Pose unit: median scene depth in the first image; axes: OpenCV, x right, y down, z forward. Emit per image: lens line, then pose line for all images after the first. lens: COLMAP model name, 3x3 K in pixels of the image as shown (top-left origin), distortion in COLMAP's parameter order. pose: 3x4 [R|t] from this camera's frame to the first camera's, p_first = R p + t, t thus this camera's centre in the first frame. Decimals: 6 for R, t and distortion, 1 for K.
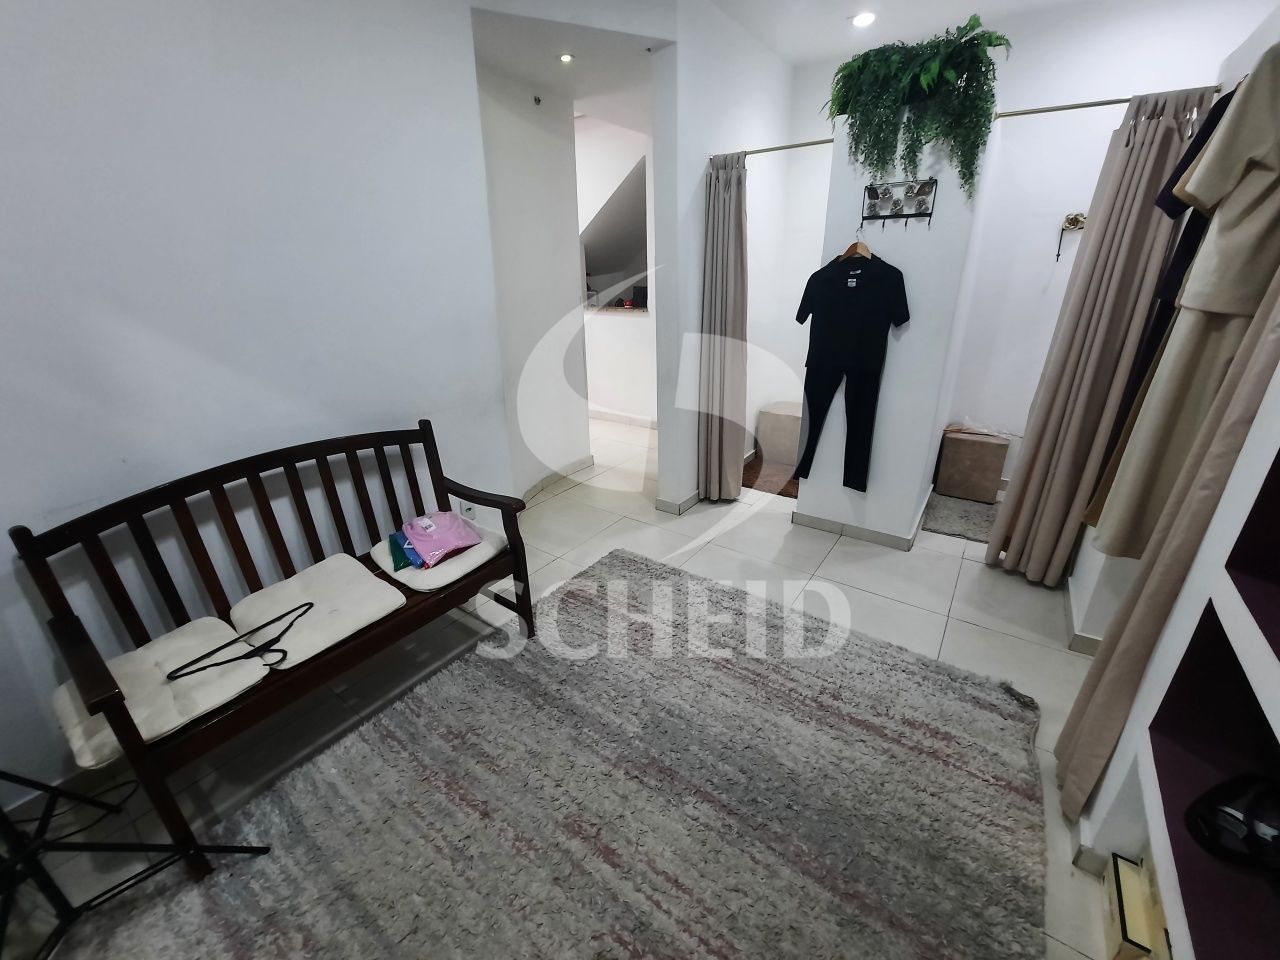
lens RADIAL K [[511.4, 0, 640.0], [0, 511.4, 480.0], [0, 0, 1]] dist [-0.016169, -0.000034]
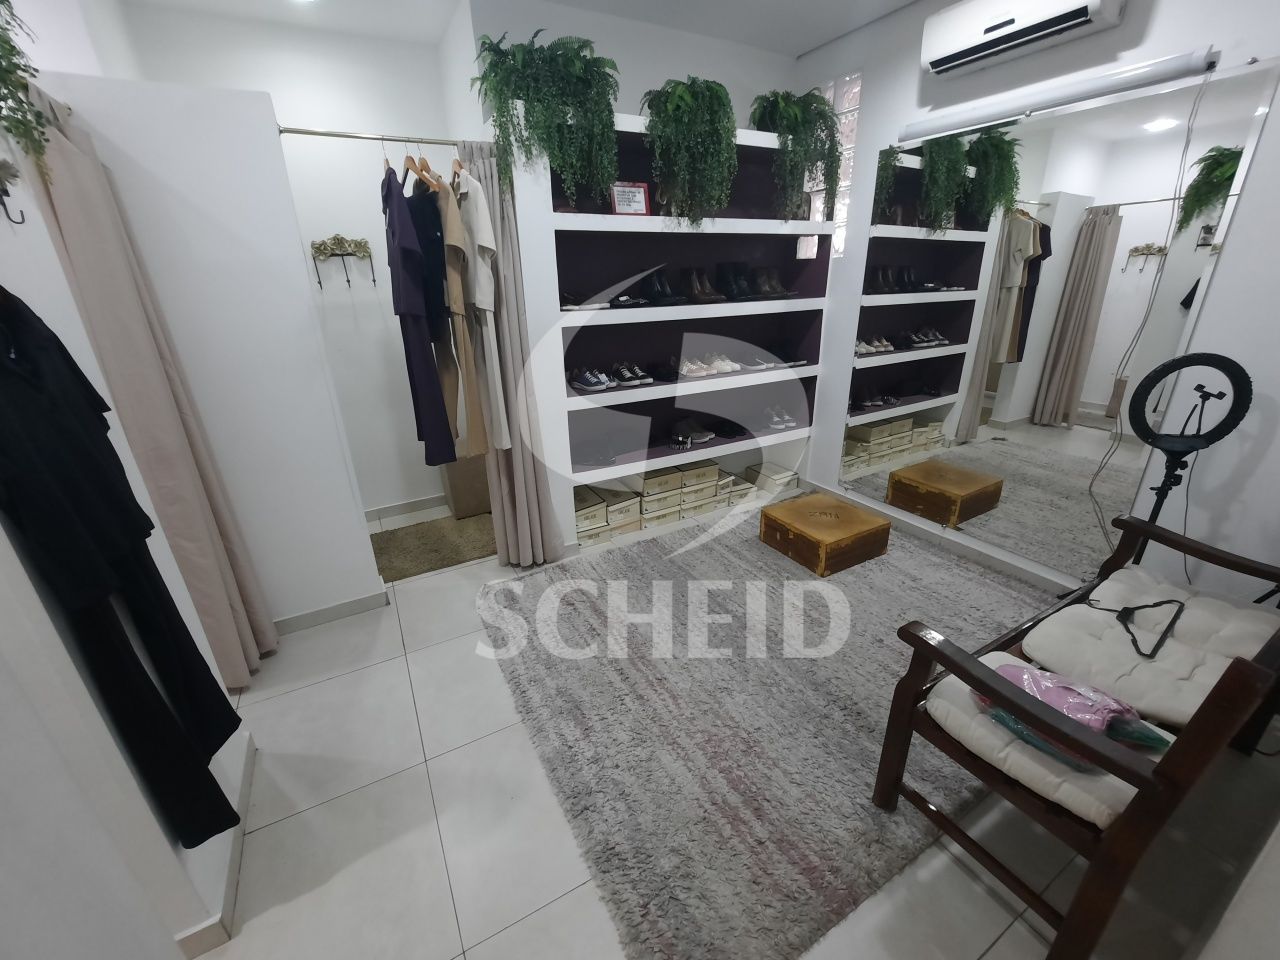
lens RADIAL K [[508.9, 0, 626.0], [0, 508.9, 489.9], [0, 0, 1]] dist [-0.016414, -0.000085]
pose [[-0.898005, -0.125351, 0.421751, -0.143525], [0.206588, 0.726197, 0.655712, -0.530837], [-0.388469, 0.675962, -0.626233, 1.293956]]
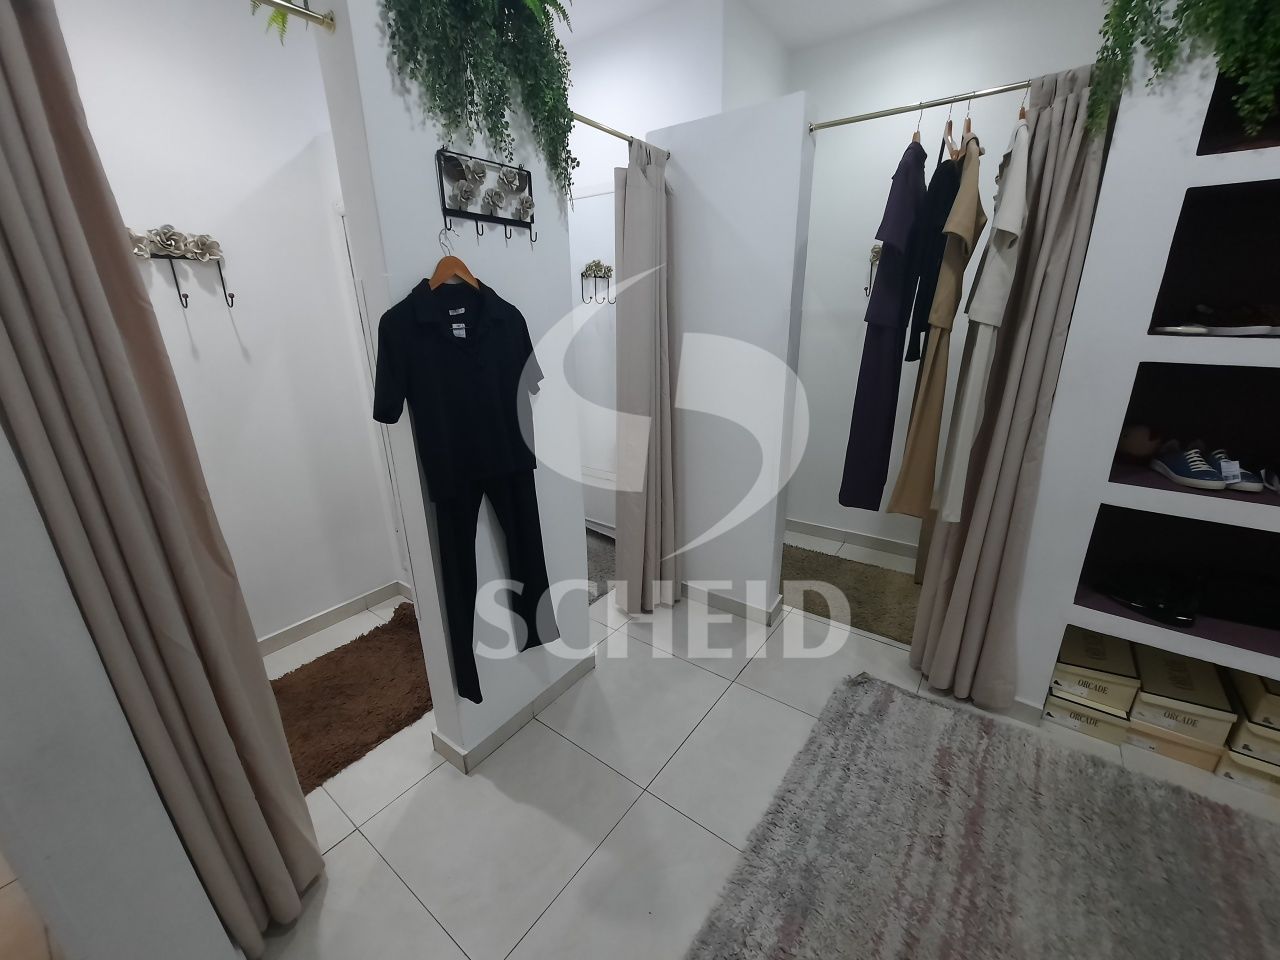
lens RADIAL K [[511.4, 0, 640.0], [0, 511.4, 480.0], [0, 0, 1]] dist [-0.016169, -0.000034]
pose [[0.025299, -0.304855, 0.952063, -0.154082], [0.397939, 0.876732, 0.270159, -0.371013], [-0.917063, 0.372029, 0.143494, 0.933124]]
